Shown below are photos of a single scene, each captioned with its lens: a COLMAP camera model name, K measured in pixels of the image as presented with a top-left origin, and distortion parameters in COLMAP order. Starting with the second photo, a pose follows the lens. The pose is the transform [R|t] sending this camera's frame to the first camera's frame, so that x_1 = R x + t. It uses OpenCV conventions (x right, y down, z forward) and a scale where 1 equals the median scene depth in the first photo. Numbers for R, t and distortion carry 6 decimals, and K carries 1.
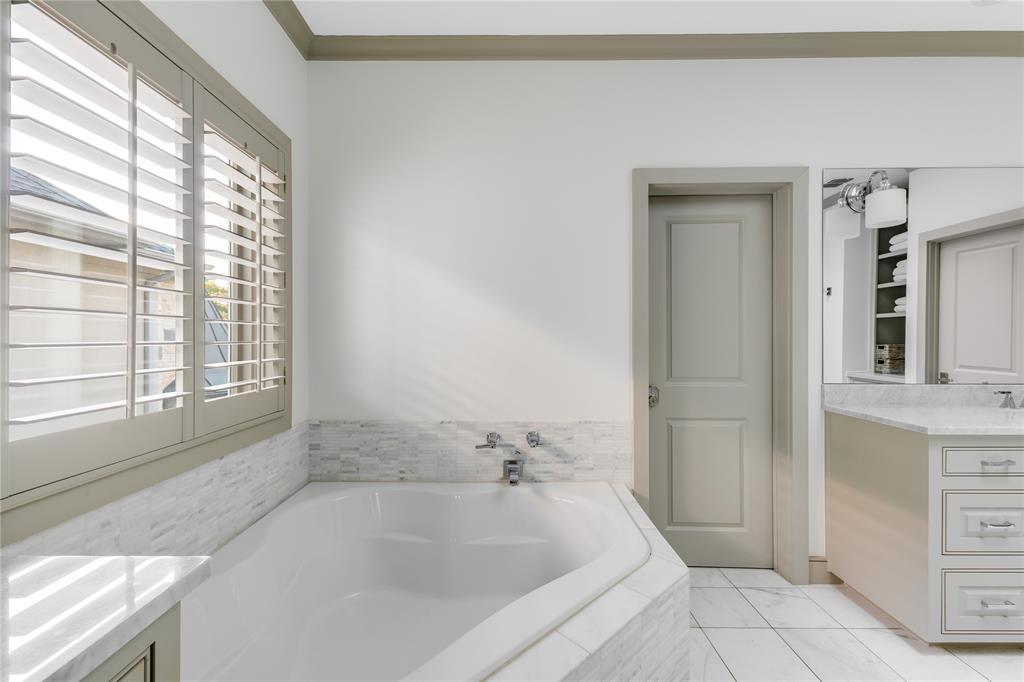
lens RADIAL K [[464.9, 0, 505.1], [0, 464.9, 340.5], [0, 0, 1]] dist [0.020662, -0.000342]
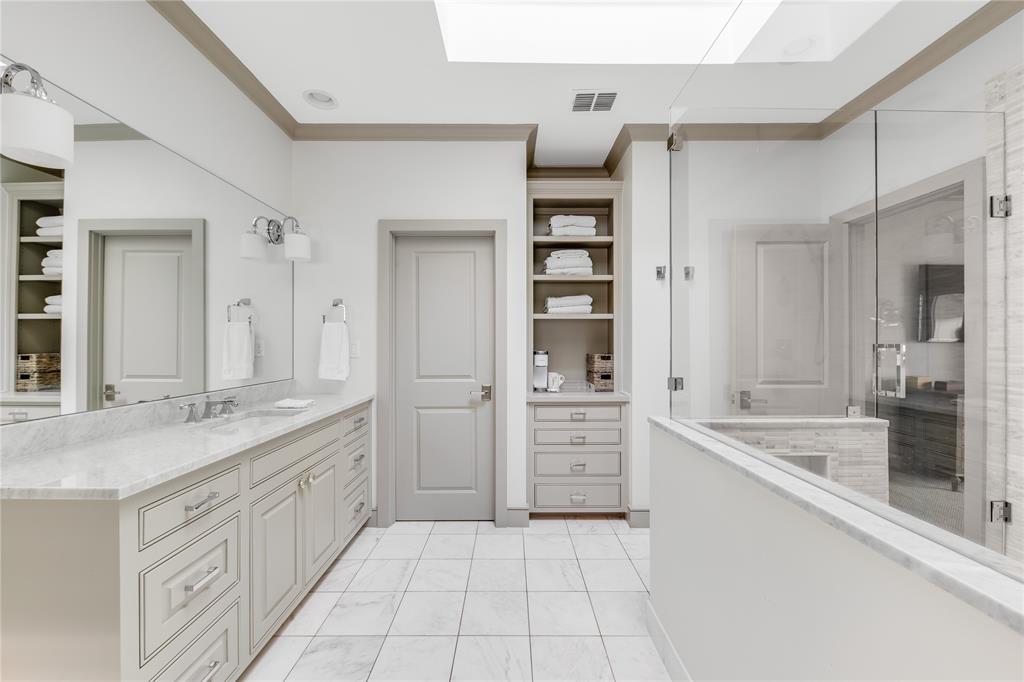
lens RADIAL K [[390.6, 0, 503.2], [0, 390.6, 341.9], [0, 0, 1]] dist [-0.003754, -0.000659]
pose [[0.004638, -0.000290, 0.999989, 0.184588], [0.008876, 0.999961, 0.000249, -0.004905], [-0.999950, 0.008875, 0.004640, 0.236546]]
